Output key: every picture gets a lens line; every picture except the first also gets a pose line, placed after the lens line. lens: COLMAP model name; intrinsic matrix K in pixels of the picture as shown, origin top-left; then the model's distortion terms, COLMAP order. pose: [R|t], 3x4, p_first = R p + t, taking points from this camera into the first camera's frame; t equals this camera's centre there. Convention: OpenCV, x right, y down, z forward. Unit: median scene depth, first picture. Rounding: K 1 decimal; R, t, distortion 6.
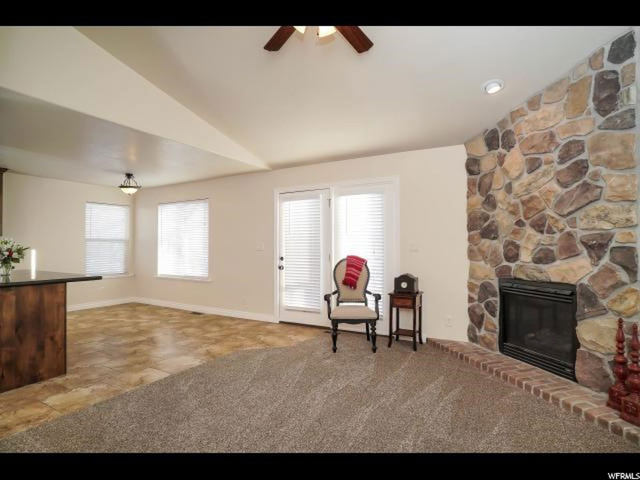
lens RADIAL K [[334.0, 0, 318.2], [0, 334.0, 241.6], [0, 0, 1]] dist [-0.077690, 0.041950]
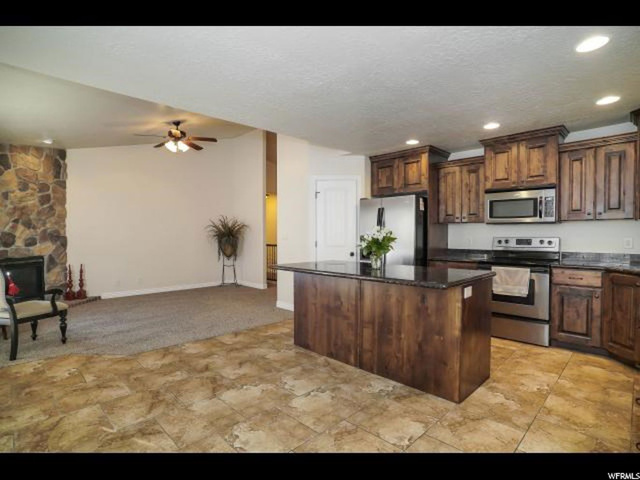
lens RADIAL K [[334.0, 0, 318.2], [0, 334.0, 241.6], [0, 0, 1]] dist [-0.077690, 0.041950]
pose [[-0.962123, -0.002634, 0.272603, -1.175414], [-0.000855, 0.999978, 0.006647, 0.028248], [-0.272614, 0.006162, -0.962104, 2.099196]]
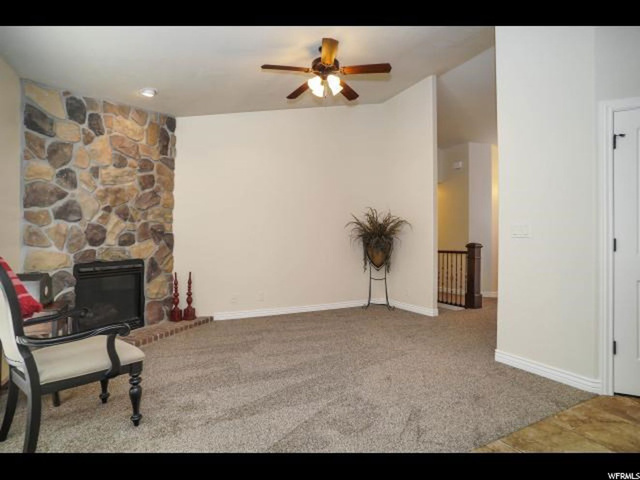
lens RADIAL K [[334.0, 0, 318.2], [0, 334.0, 241.6], [0, 0, 1]] dist [-0.077690, 0.041950]
pose [[-0.834840, 0.001602, 0.550491, -0.562523], [-0.010346, 0.999773, -0.018600, 0.064291], [-0.550396, -0.021223, -0.834634, 1.535682]]
